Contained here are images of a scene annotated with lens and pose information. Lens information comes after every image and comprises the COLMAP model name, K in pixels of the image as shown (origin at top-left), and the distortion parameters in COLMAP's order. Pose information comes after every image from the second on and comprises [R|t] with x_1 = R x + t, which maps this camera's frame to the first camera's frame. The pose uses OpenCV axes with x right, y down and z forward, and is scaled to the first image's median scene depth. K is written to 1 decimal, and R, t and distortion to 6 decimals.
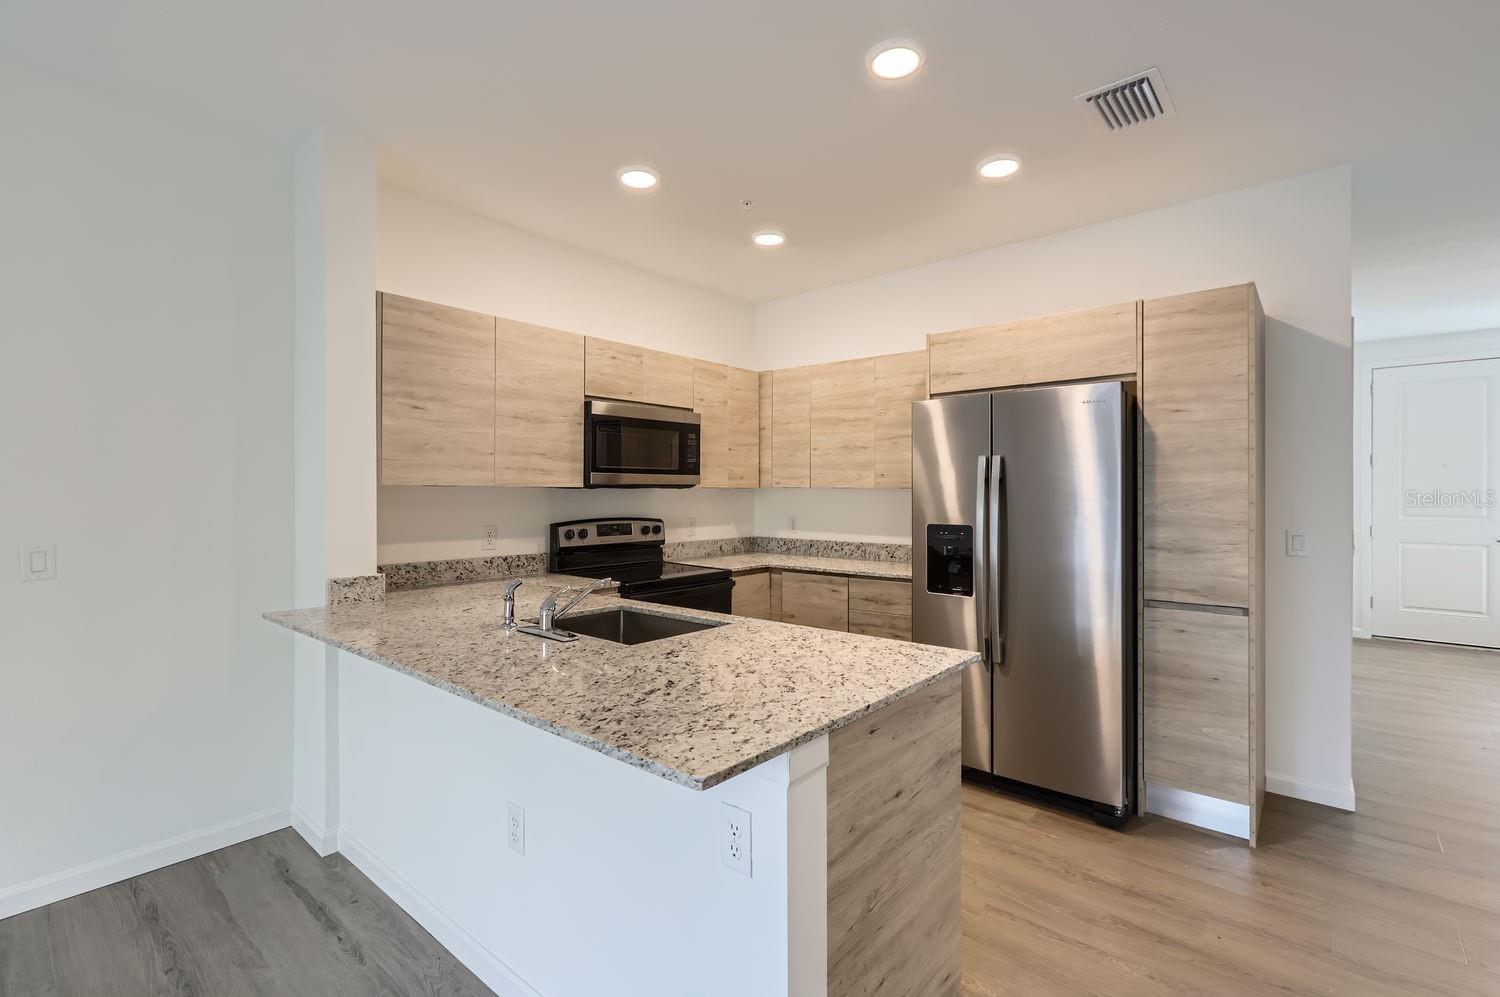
lens RADIAL K [[689.9, 0, 760.7], [0, 689.9, 492.2], [0, 0, 1]] dist [-0.001588, 0.002054]
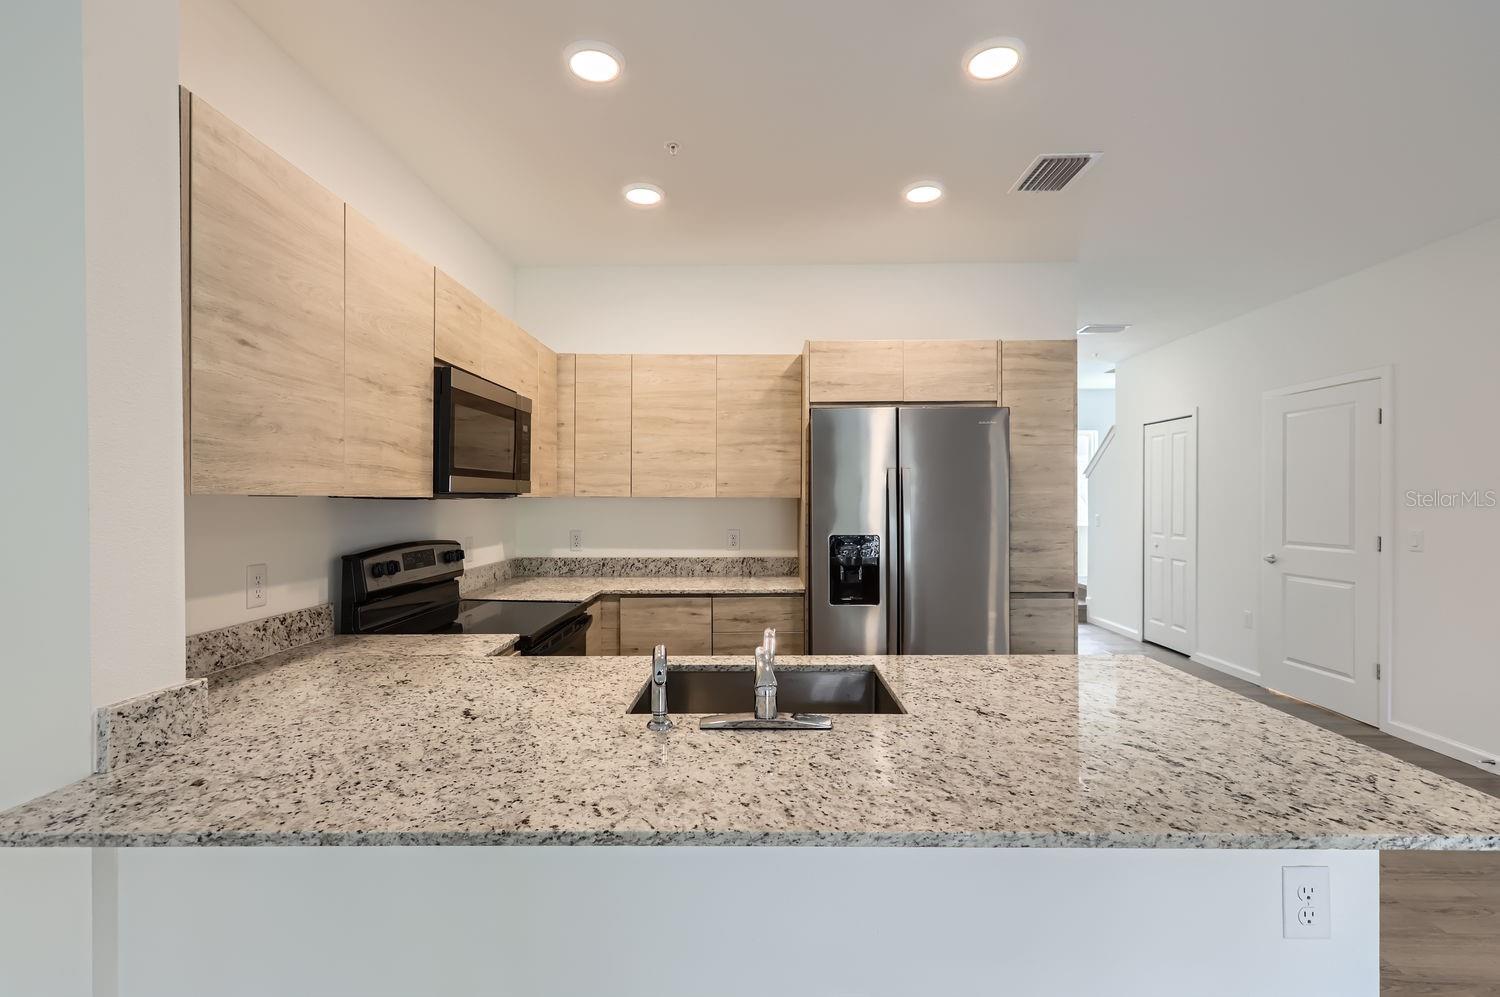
lens RADIAL K [[689.9, 0, 752.7], [0, 689.9, 499.7], [0, 0, 1]] dist [-0.001588, 0.002054]
pose [[0.767453, -0.002155, 0.641101, -0.477798], [0.001351, 0.999998, 0.001743, -0.006059], [-0.641103, -0.000472, 0.767454, 0.324843]]
